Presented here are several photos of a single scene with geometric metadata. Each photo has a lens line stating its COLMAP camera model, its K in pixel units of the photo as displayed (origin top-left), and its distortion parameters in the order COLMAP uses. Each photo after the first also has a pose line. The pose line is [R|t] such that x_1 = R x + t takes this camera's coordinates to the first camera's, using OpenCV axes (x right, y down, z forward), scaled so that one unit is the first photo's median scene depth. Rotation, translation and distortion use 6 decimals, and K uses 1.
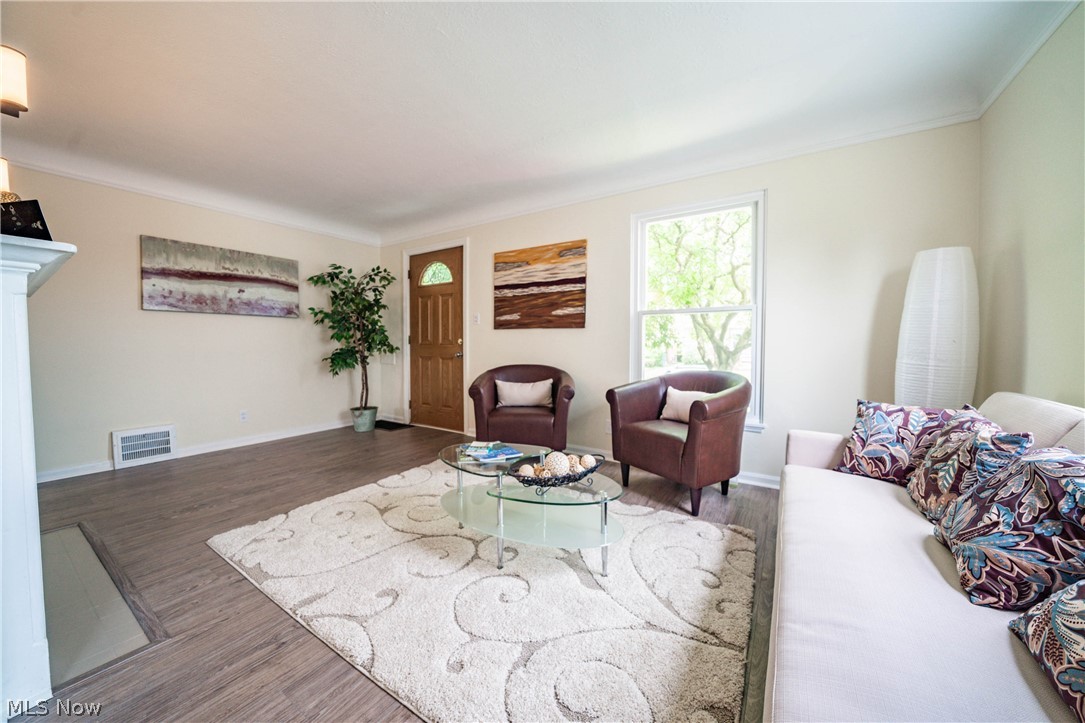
lens RADIAL K [[384.3, 0, 536.9], [0, 384.3, 357.6], [0, 0, 1]] dist [-0.030499, 0.000090]
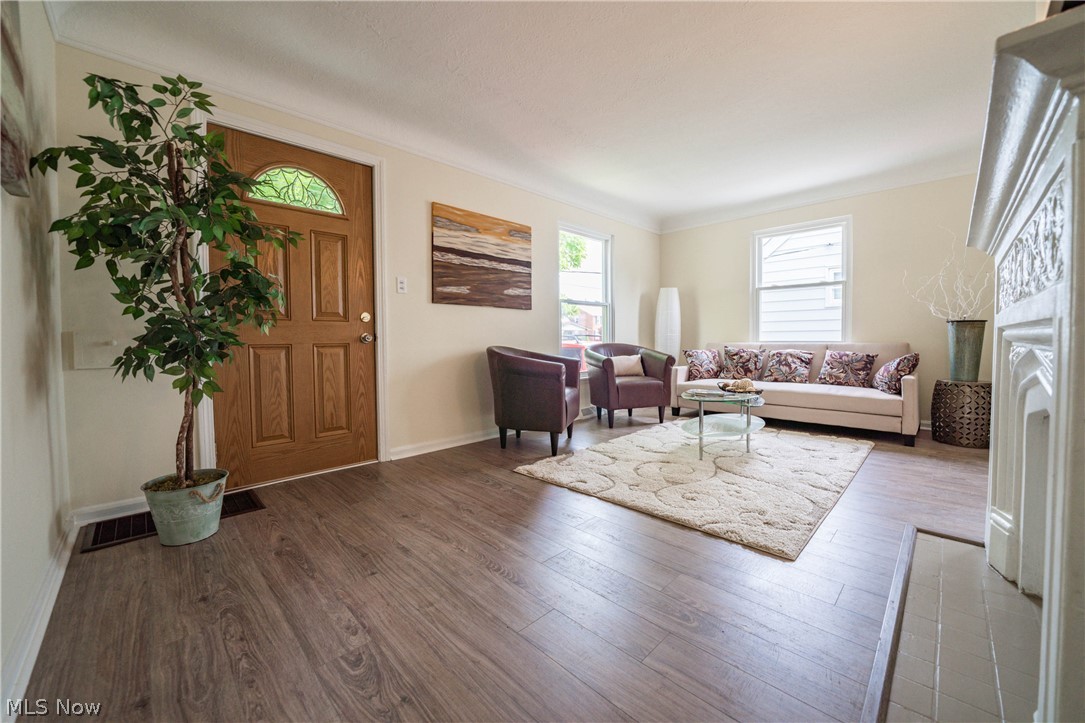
lens RADIAL K [[421.1, 0, 536.9], [0, 421.1, 357.8], [0, 0, 1]] dist [-0.040315, 0.004546]
pose [[0.209769, -0.047111, 0.976615, -0.997483], [0.041504, 0.998367, 0.039245, 0.010544], [-0.976870, 0.032301, 0.211382, 0.722794]]
